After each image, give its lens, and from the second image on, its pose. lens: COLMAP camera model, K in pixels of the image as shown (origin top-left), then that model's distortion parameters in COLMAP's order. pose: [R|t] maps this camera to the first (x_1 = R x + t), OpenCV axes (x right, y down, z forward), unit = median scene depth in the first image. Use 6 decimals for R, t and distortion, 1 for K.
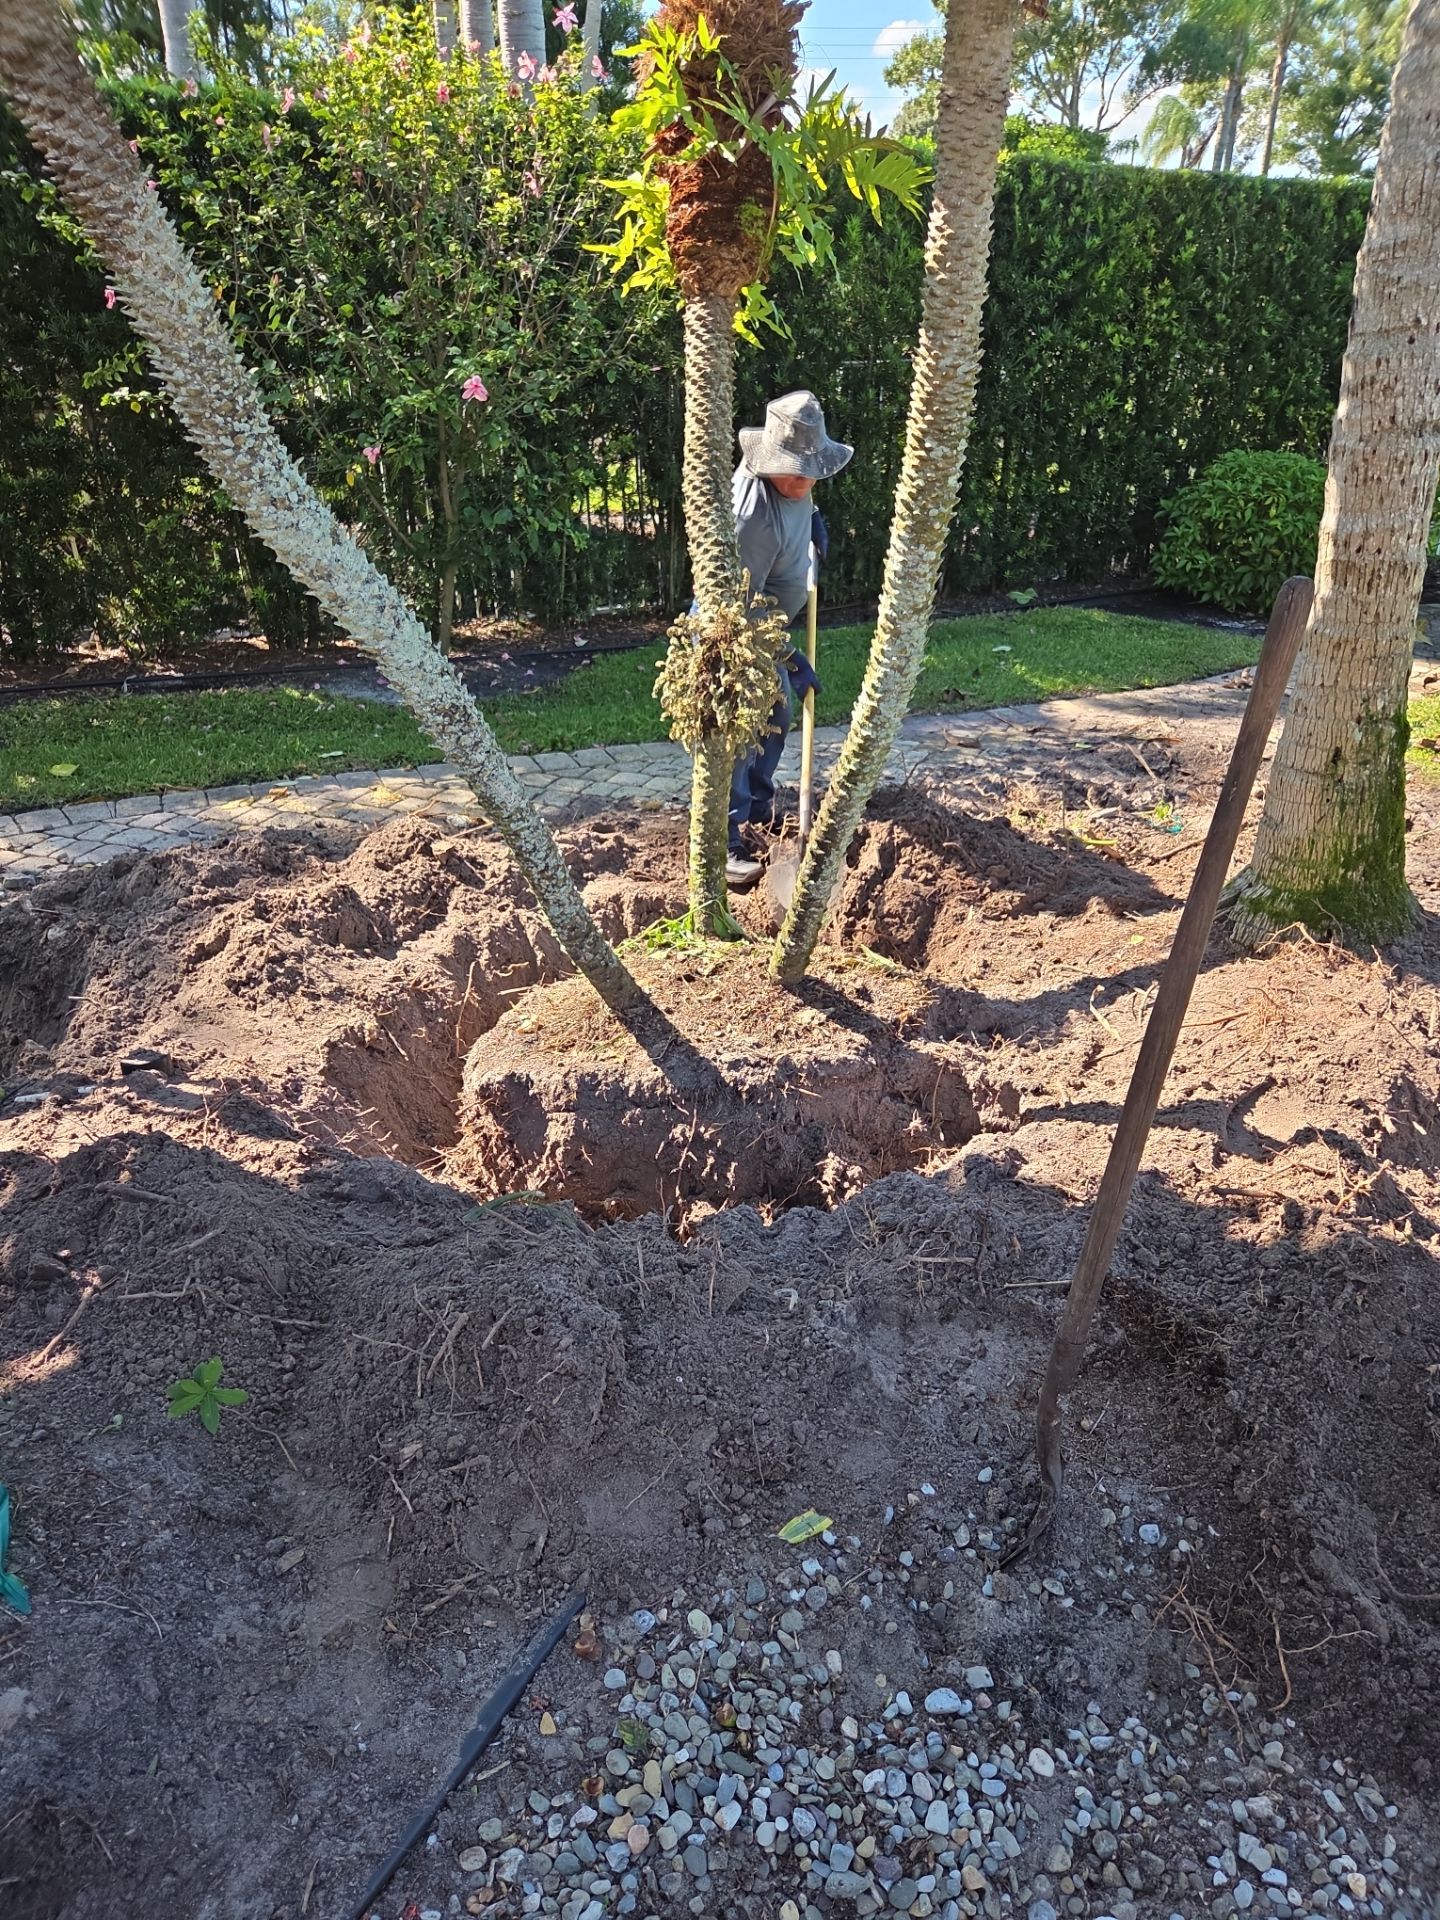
lens RADIAL K [[1272.7, 0, 742.3], [0, 1272.7, 957.6], [0, 0, 1]] dist [0.063881, -0.056084]
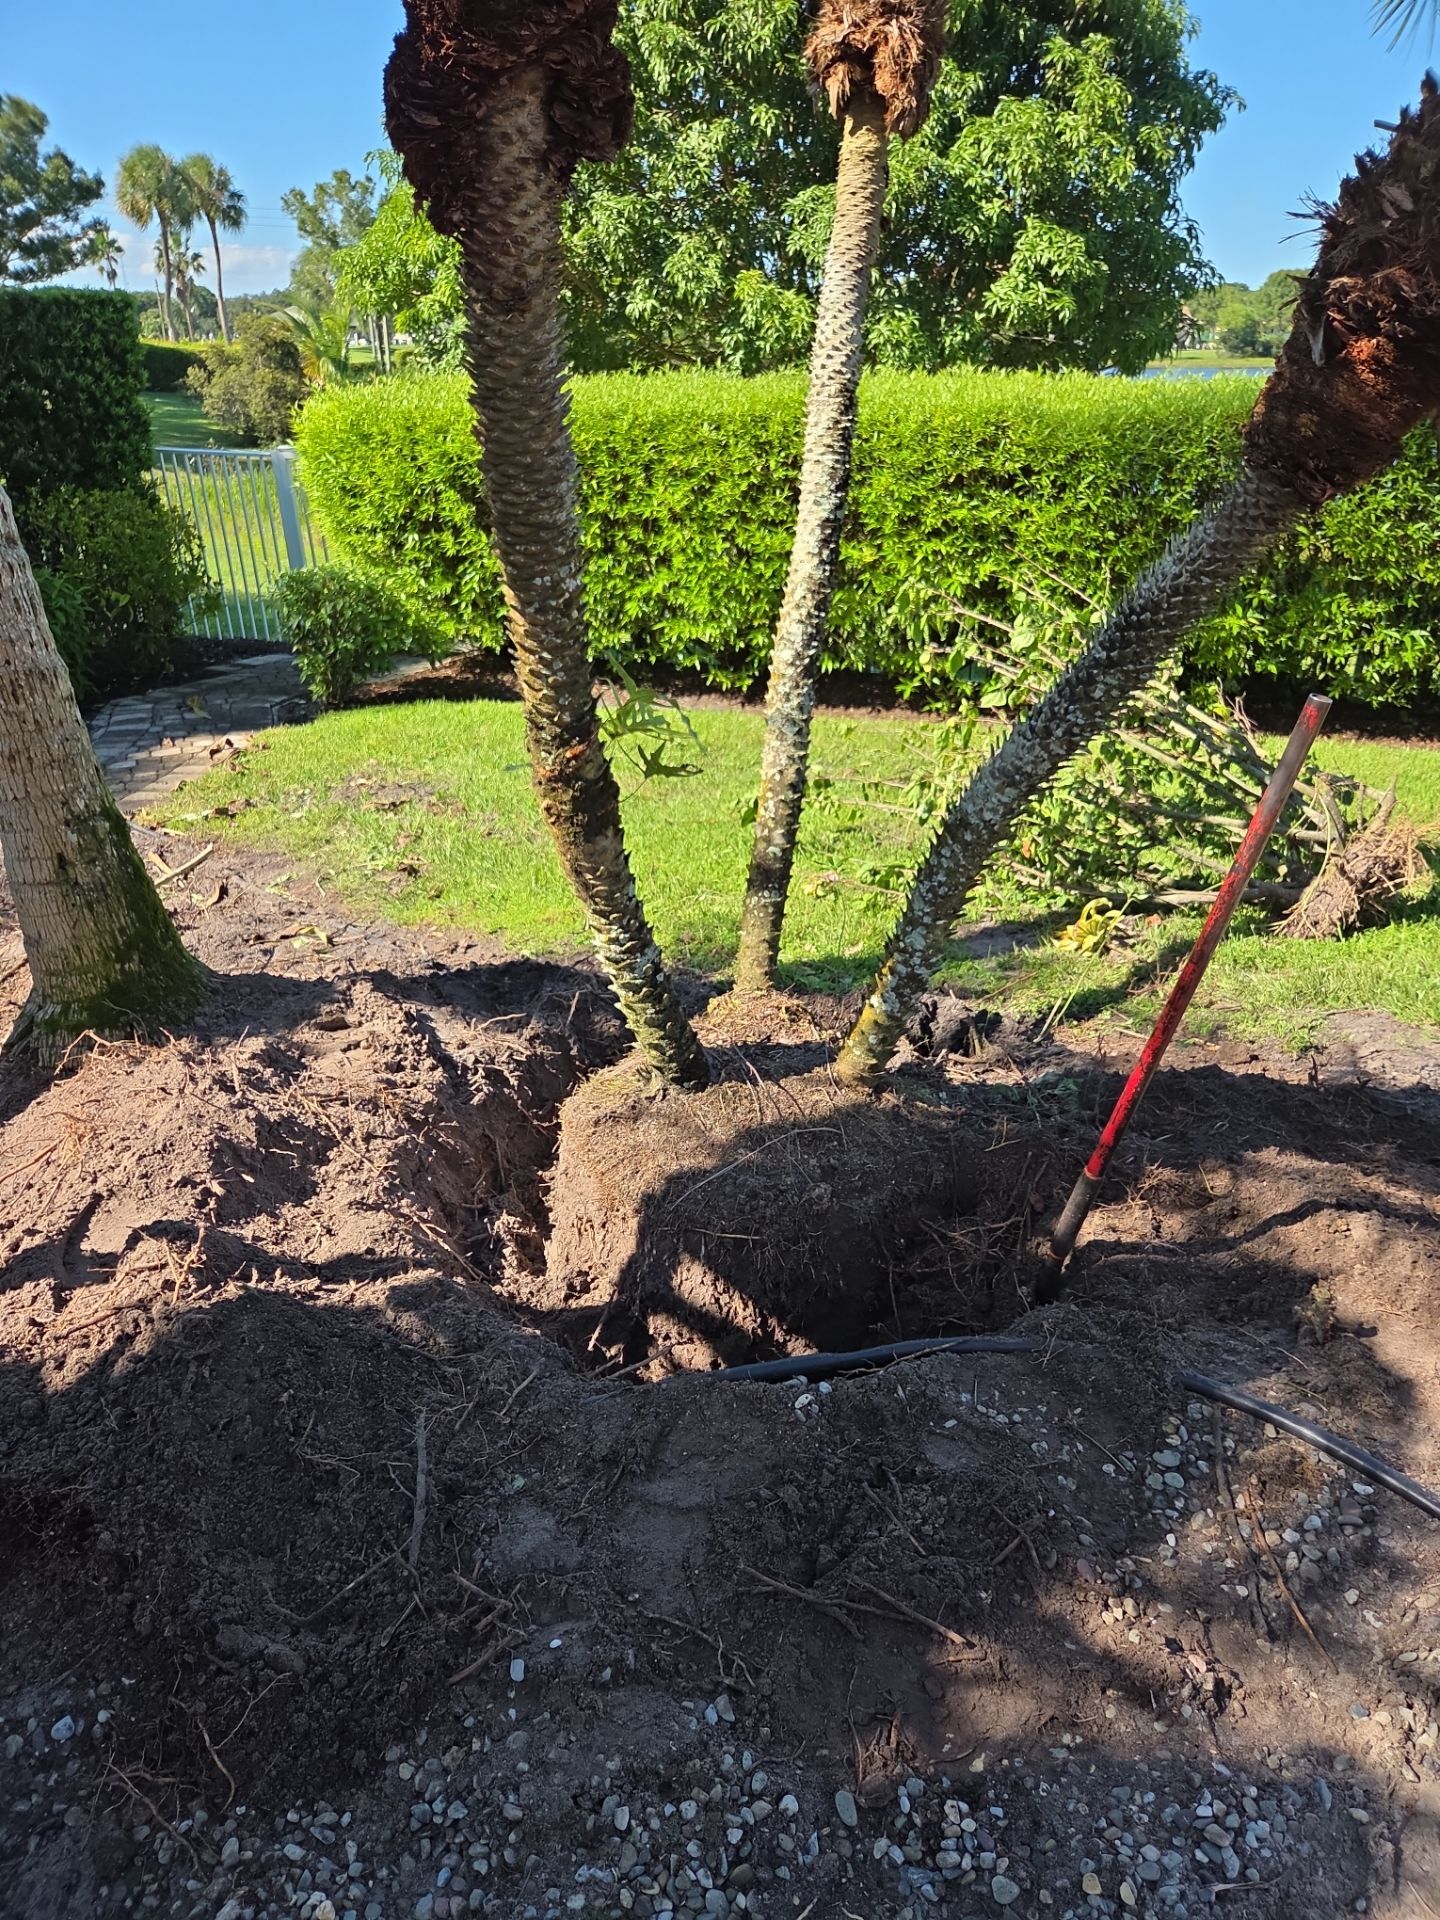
lens RADIAL K [[1272.7, 0, 742.3], [0, 1272.7, 957.6], [0, 0, 1]] dist [0.063881, -0.056084]
pose [[0.682920, -0.320590, 0.656386, 0.170355], [0.356778, 0.930472, 0.083259, 0.020920], [-0.637440, 0.177325, 0.749817, -0.085566]]
